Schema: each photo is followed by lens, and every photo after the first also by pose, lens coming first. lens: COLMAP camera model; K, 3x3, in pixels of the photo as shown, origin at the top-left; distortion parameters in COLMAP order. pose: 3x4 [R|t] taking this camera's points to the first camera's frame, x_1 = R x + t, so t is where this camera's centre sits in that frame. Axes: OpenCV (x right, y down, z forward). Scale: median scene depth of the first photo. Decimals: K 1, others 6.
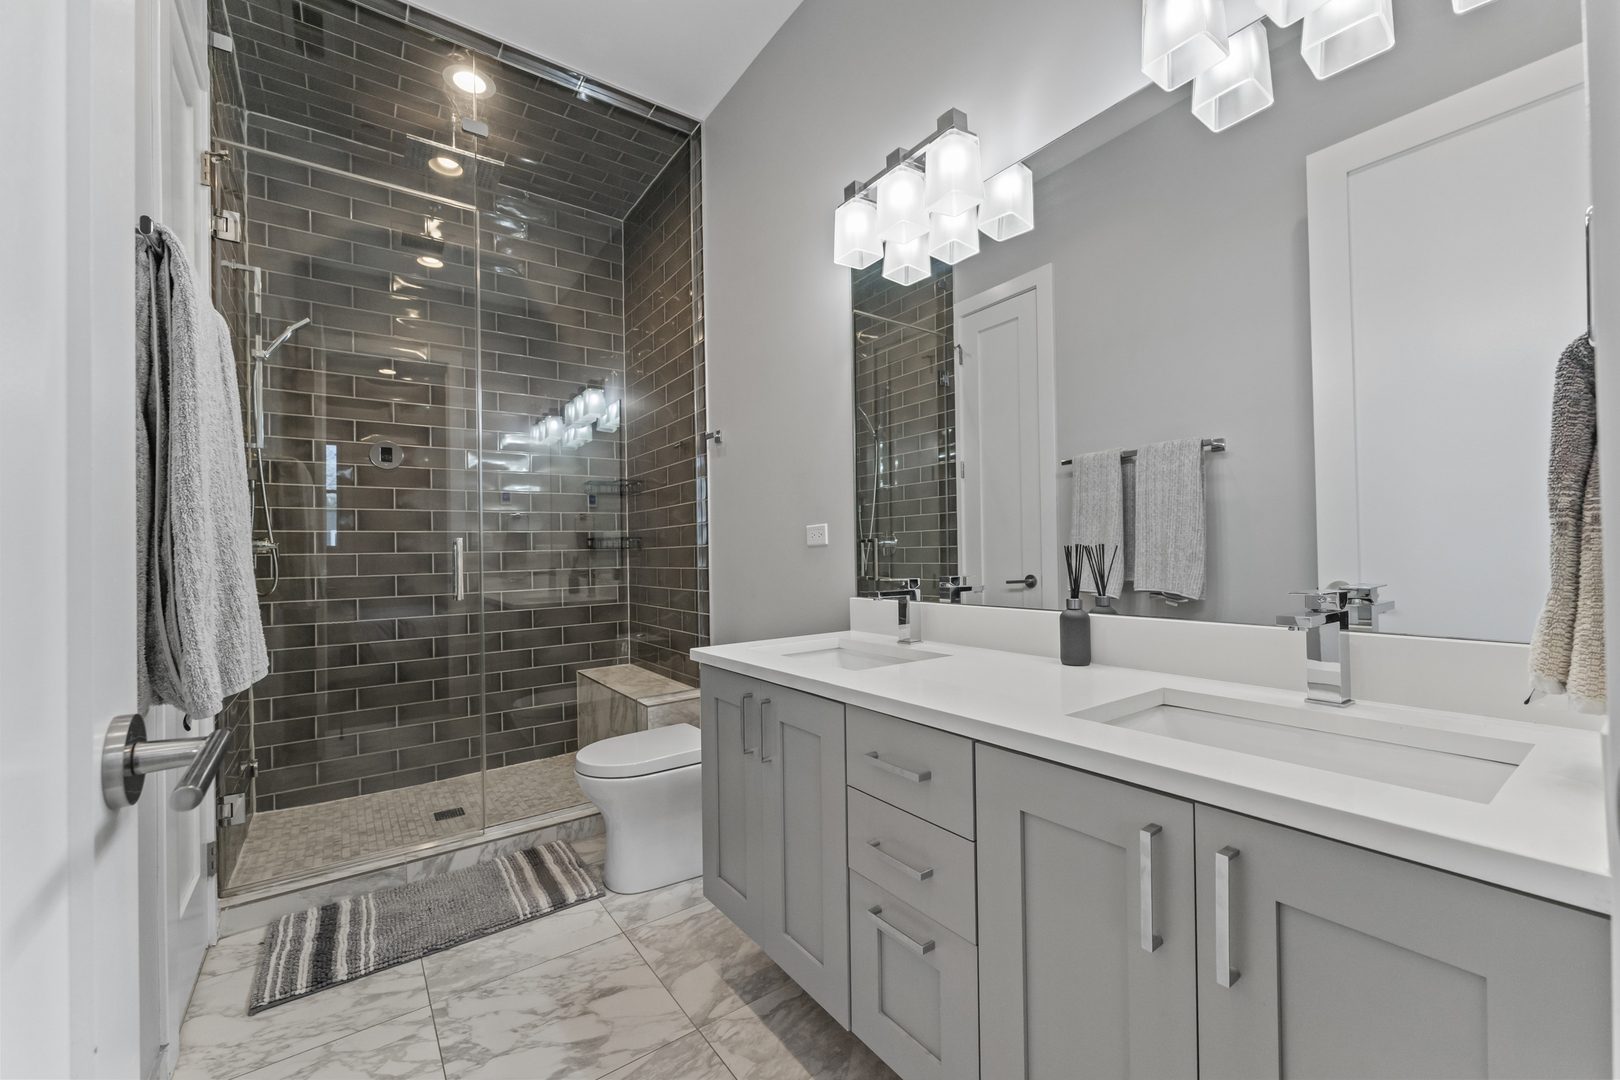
lens RADIAL K [[654.2, 0, 816.9], [0, 654.2, 543.9], [0, 0, 1]] dist [-0.003686, 0.000958]
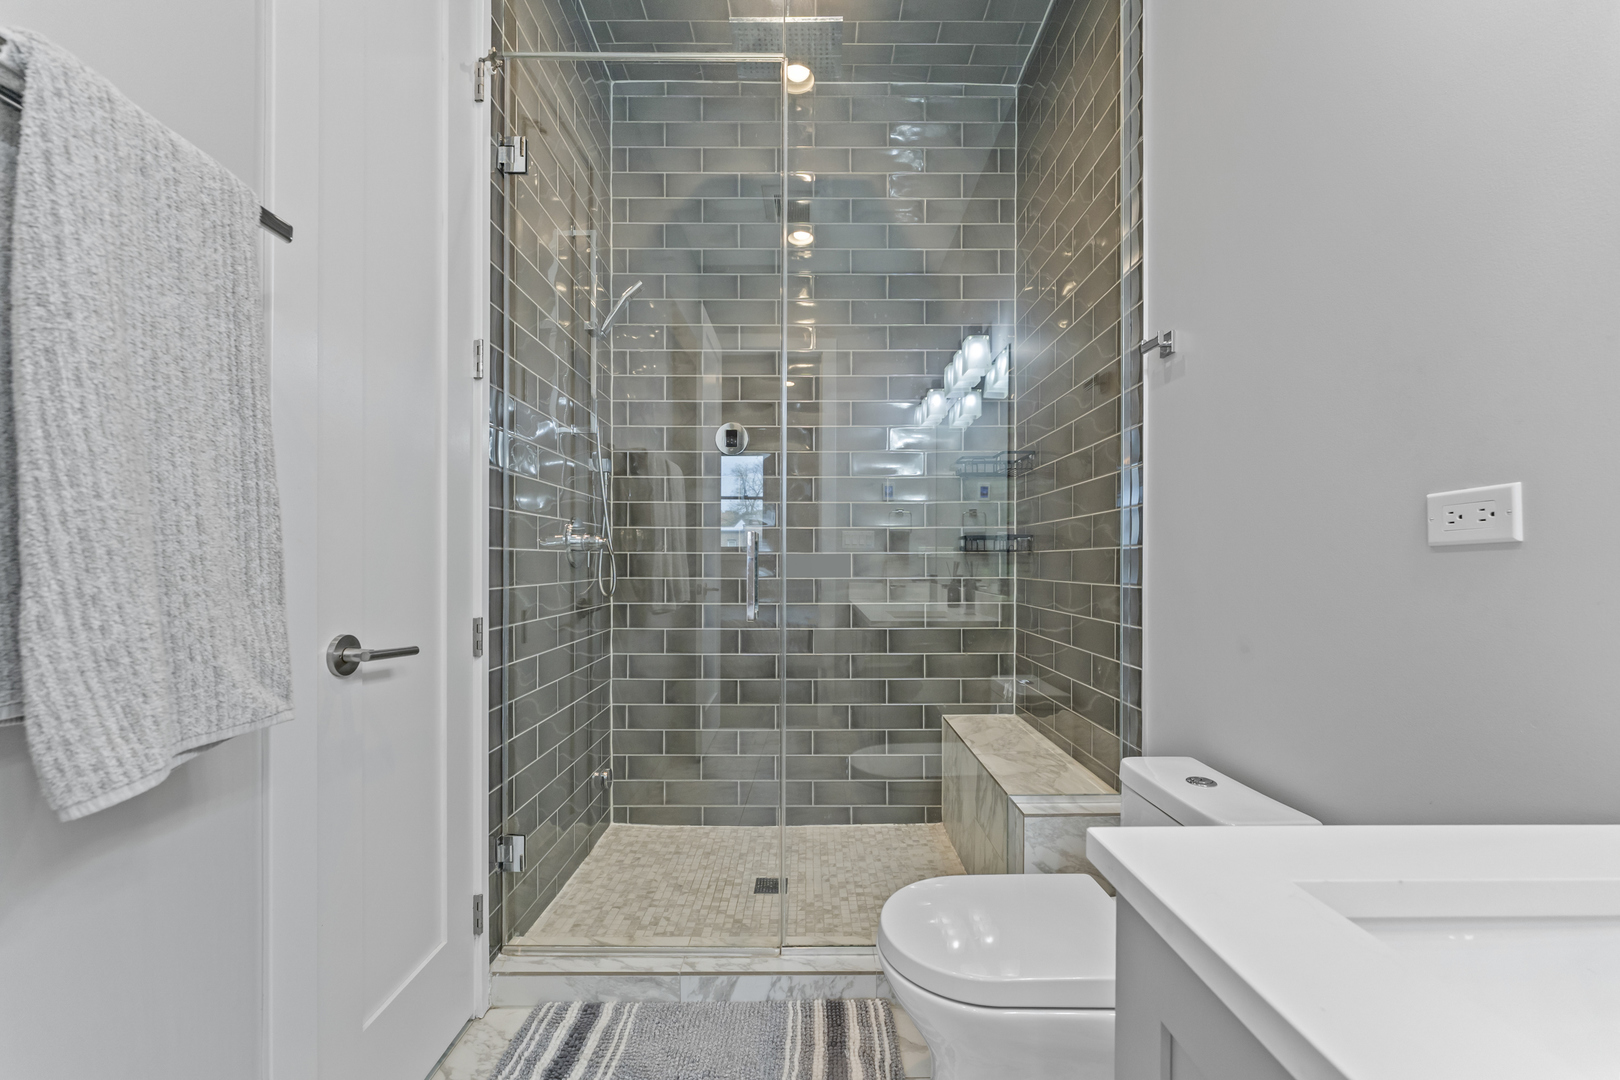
lens RADIAL K [[654.2, 0, 815.7], [0, 654.2, 561.9], [0, 0, 1]] dist [-0.003686, 0.000958]
pose [[0.812435, 0.021806, -0.582644, -0.067467], [-0.010481, 0.999685, 0.022799, 0.005947], [0.582958, -0.012416, 0.812408, 0.383310]]
